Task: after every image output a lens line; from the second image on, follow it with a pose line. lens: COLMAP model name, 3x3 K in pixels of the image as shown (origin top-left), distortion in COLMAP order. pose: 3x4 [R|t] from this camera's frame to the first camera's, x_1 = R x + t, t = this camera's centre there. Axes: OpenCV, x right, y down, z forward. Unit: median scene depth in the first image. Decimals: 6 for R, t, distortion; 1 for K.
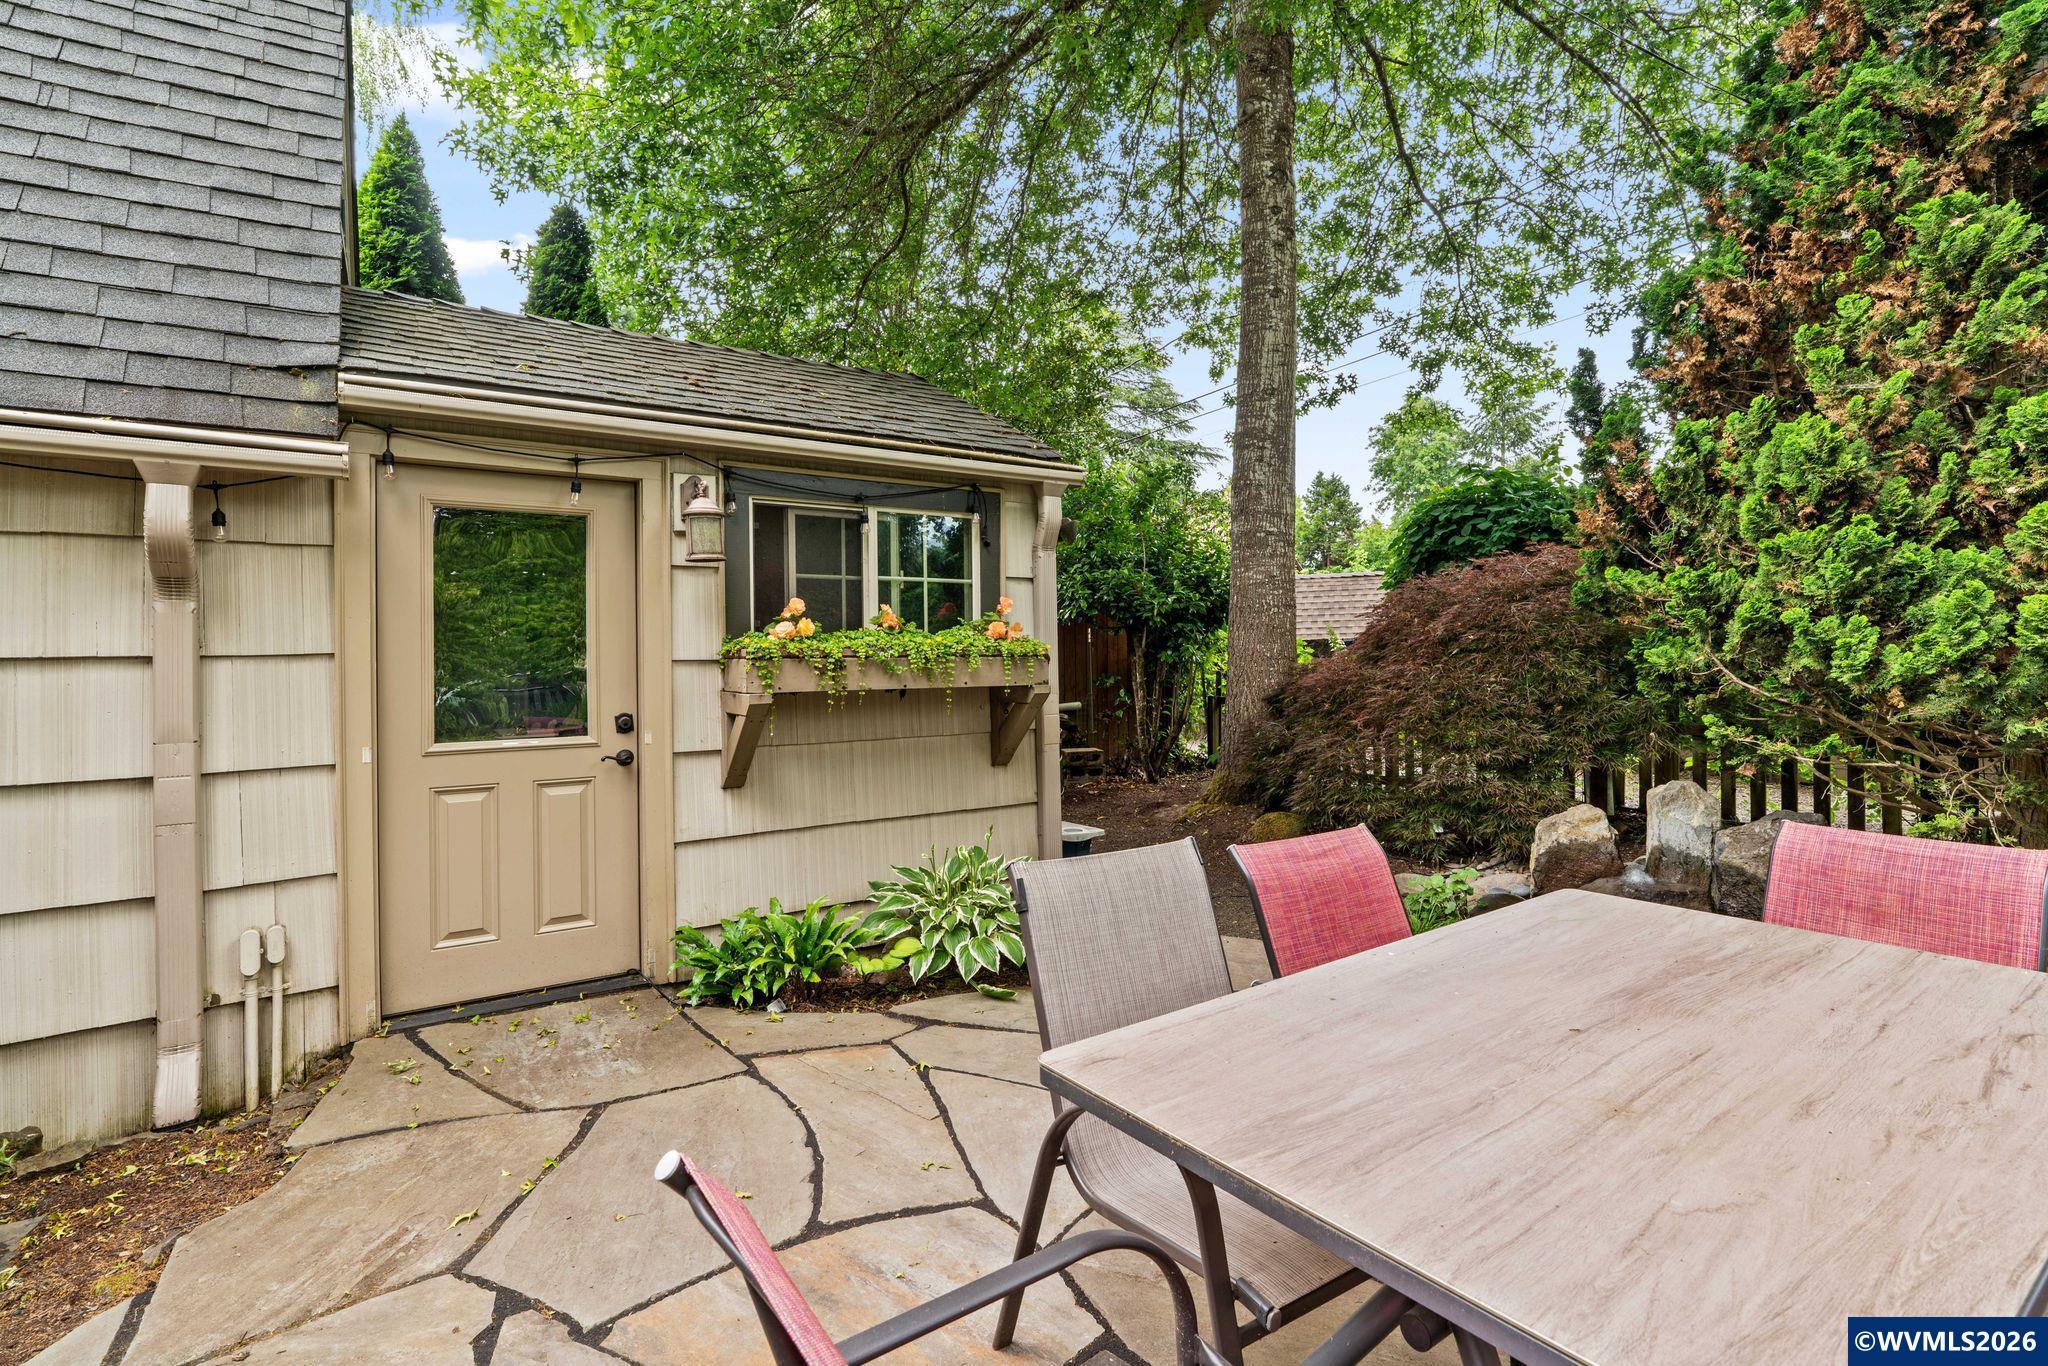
lens RADIAL K [[944.6, 0, 1064.6], [0, 944.6, 648.3], [0, 0, 1]] dist [-0.016166, 0.005228]
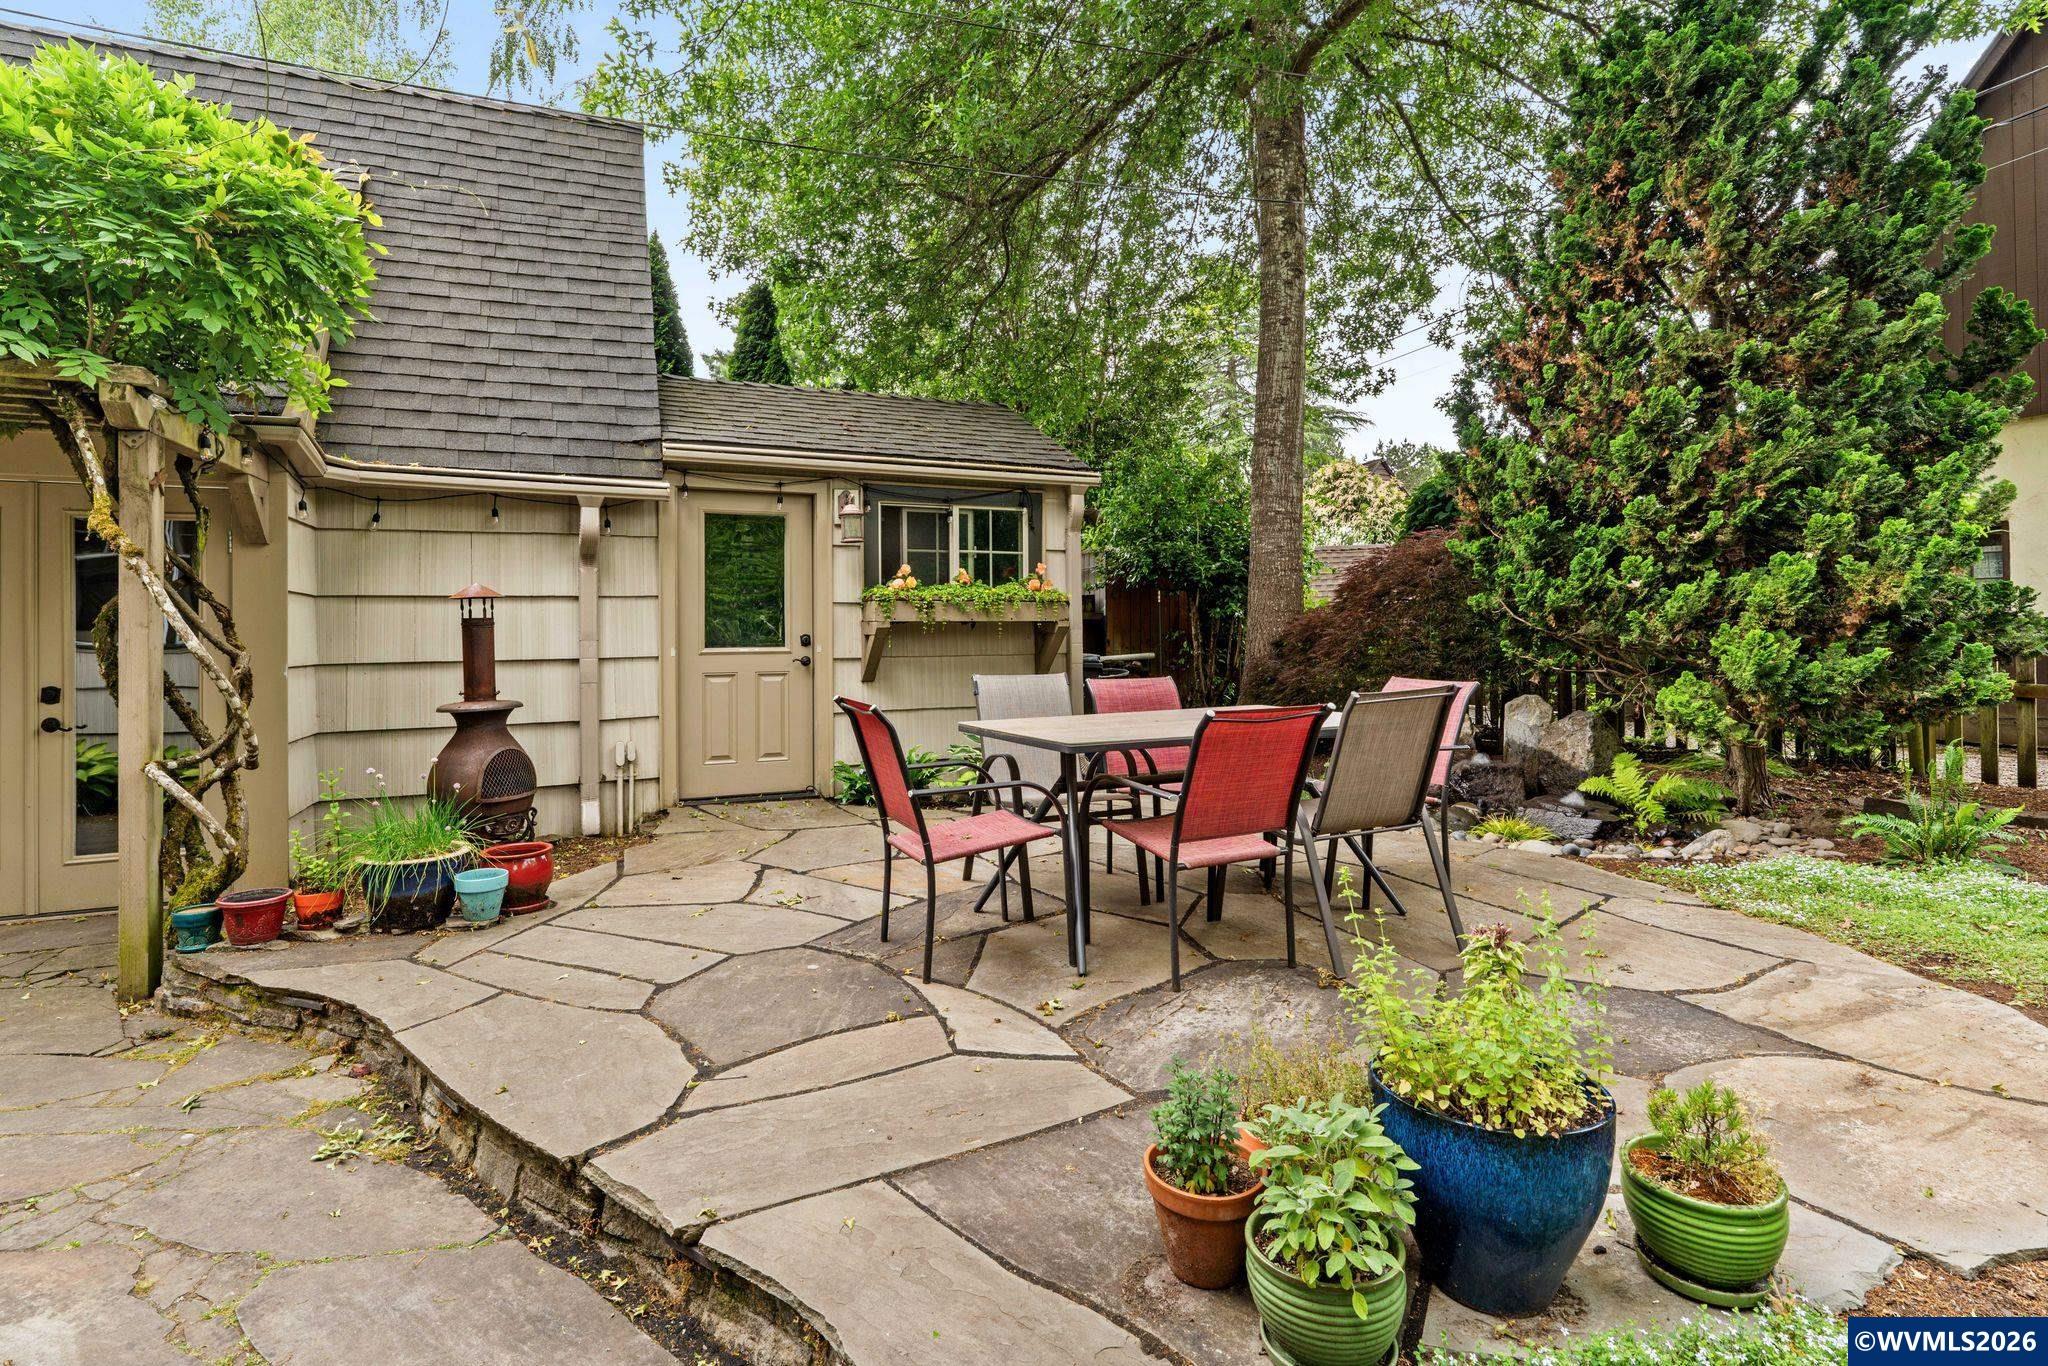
lens RADIAL K [[944.6, 0, 1027.2], [0, 944.6, 619.0], [0, 0, 1]] dist [-0.016166, 0.005228]
pose [[0.982478, 0.003642, -0.186341, 0.208585], [-0.003617, 0.999993, 0.000471, 0.036634], [0.186342, 0.000211, 0.982485, -0.518449]]
